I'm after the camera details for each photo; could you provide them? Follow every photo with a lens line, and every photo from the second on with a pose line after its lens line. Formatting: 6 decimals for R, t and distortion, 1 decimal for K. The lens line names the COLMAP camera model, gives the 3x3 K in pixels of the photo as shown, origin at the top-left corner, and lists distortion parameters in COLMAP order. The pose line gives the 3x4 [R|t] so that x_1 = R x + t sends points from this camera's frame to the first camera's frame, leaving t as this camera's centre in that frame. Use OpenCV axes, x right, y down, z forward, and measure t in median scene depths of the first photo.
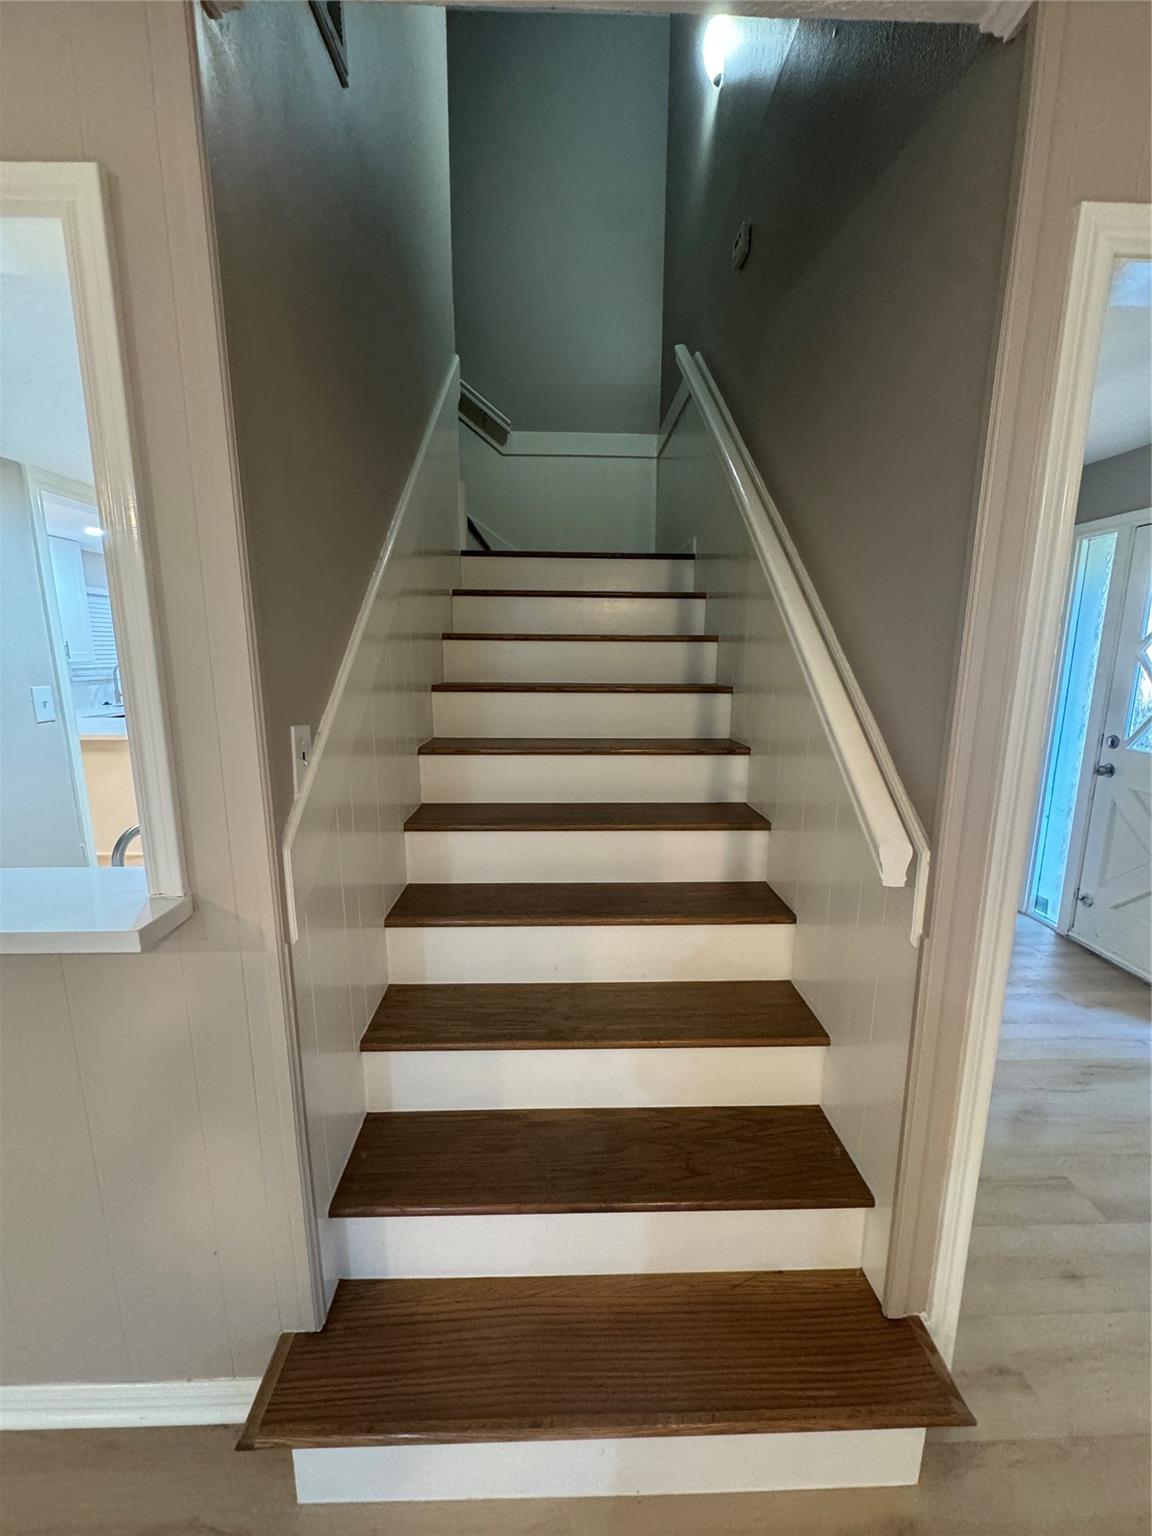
lens RADIAL K [[613.7, 0, 574.1], [0, 613.7, 764.4], [0, 0, 1]] dist [-0.002863, 0.001070]
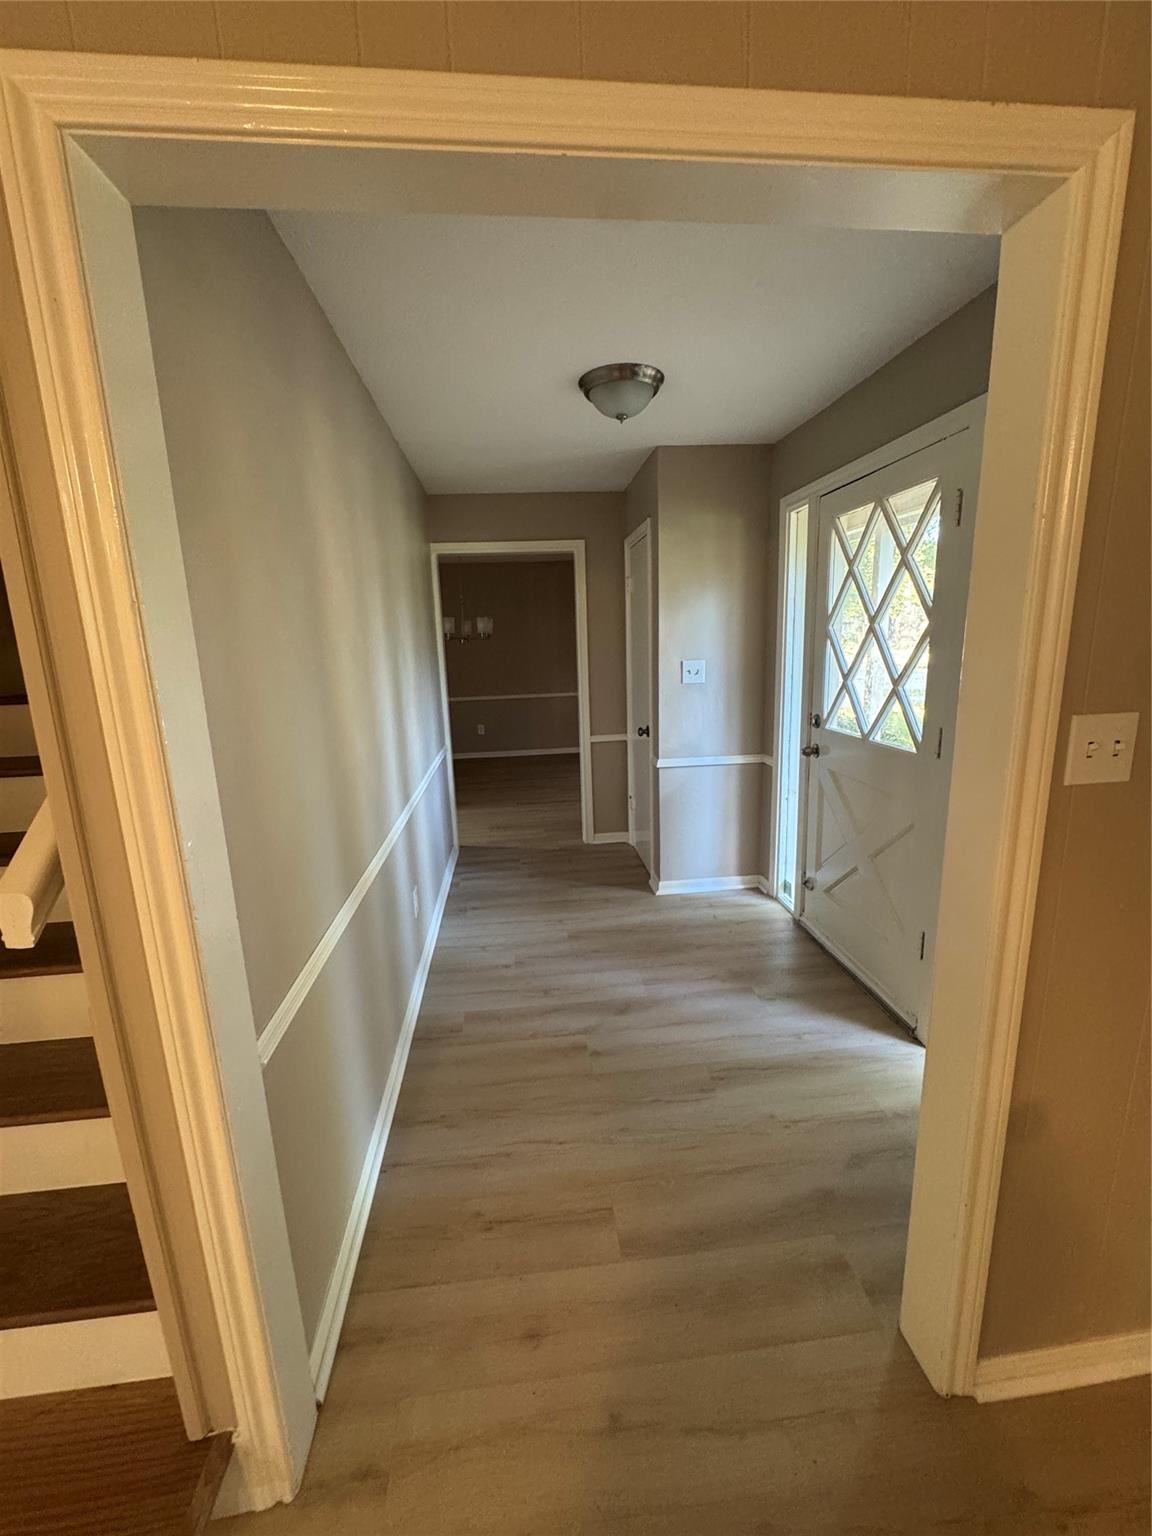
lens RADIAL K [[613.7, 0, 582.4], [0, 613.7, 760.7], [0, 0, 1]] dist [-0.002863, 0.001070]
pose [[0.996478, -0.045810, 0.070236, 0.557232], [0.045203, 0.998926, 0.010201, -0.000648], [-0.070628, -0.006990, 0.997478, 0.075888]]
